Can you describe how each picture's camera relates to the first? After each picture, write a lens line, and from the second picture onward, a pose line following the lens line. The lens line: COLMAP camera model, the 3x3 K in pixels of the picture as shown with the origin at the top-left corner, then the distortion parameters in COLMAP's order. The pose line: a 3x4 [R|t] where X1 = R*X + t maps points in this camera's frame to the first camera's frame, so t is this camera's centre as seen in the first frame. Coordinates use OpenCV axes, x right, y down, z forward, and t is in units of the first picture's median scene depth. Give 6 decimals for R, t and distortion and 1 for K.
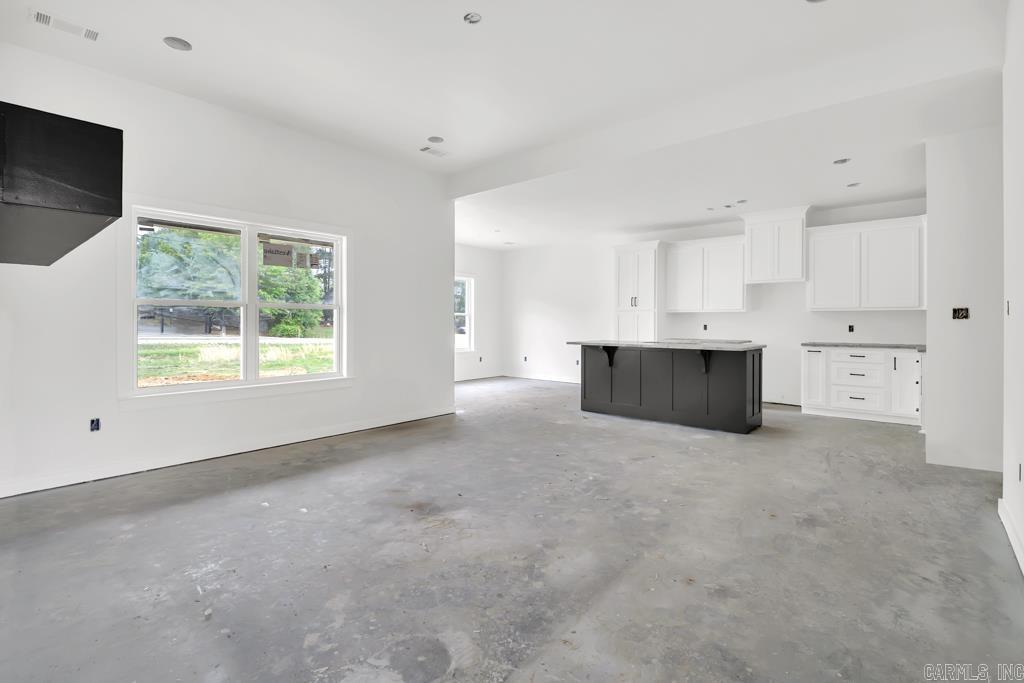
lens RADIAL K [[474.8, 0, 525.8], [0, 474.8, 327.2], [0, 0, 1]] dist [-0.010455, 0.000258]
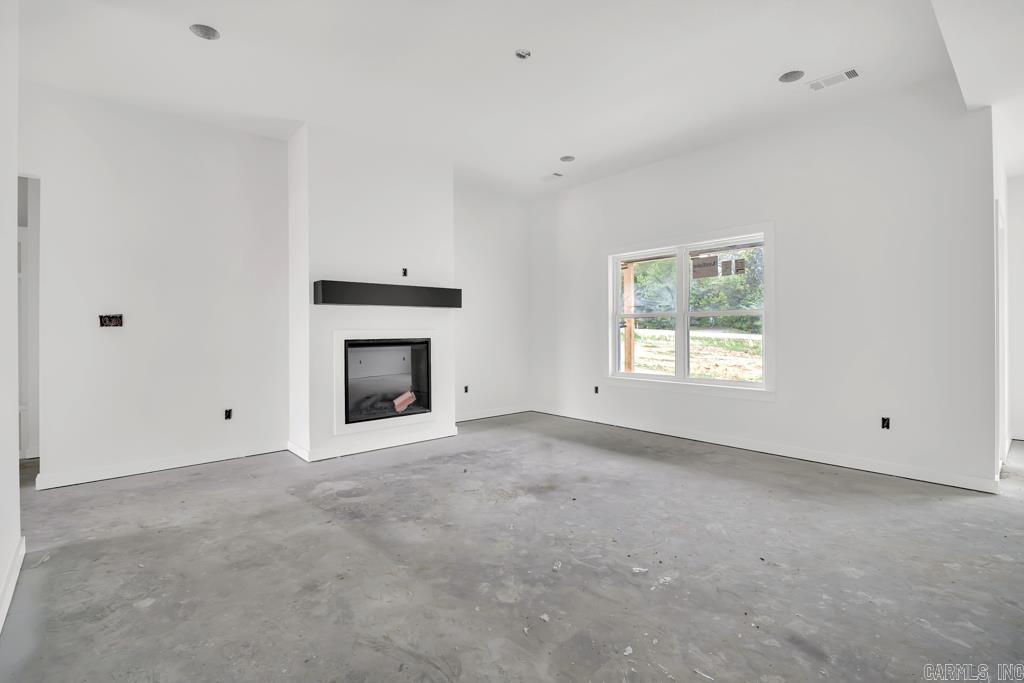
lens RADIAL K [[474.8, 0, 514.4], [0, 474.8, 331.0], [0, 0, 1]] dist [-0.010455, 0.000258]
pose [[-0.141595, 0.003946, -0.989917, 1.037207], [-0.006311, 0.999968, 0.004889, -0.012725], [0.989905, 0.006939, -0.141566, 1.189436]]
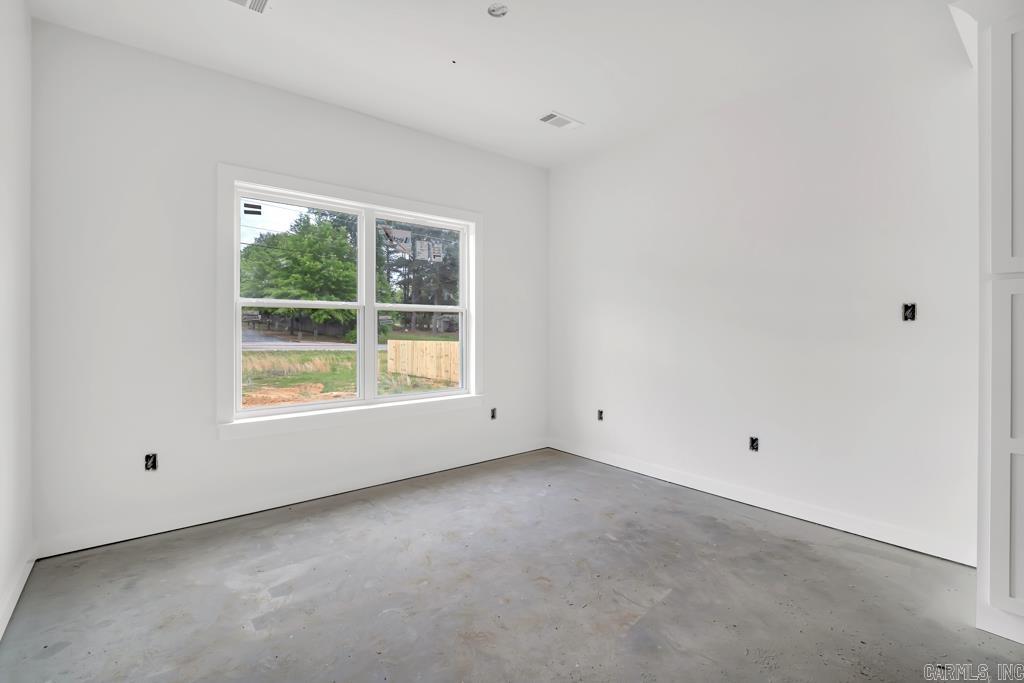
lens RADIAL K [[474.8, 0, 510.6], [0, 474.8, 342.1], [0, 0, 1]] dist [-0.010455, 0.000258]
pose [[0.980247, 0.005739, -0.197693, 0.001154], [-0.002083, 0.999823, 0.018695, -0.001243], [0.197765, -0.017914, 0.980086, 0.165608]]
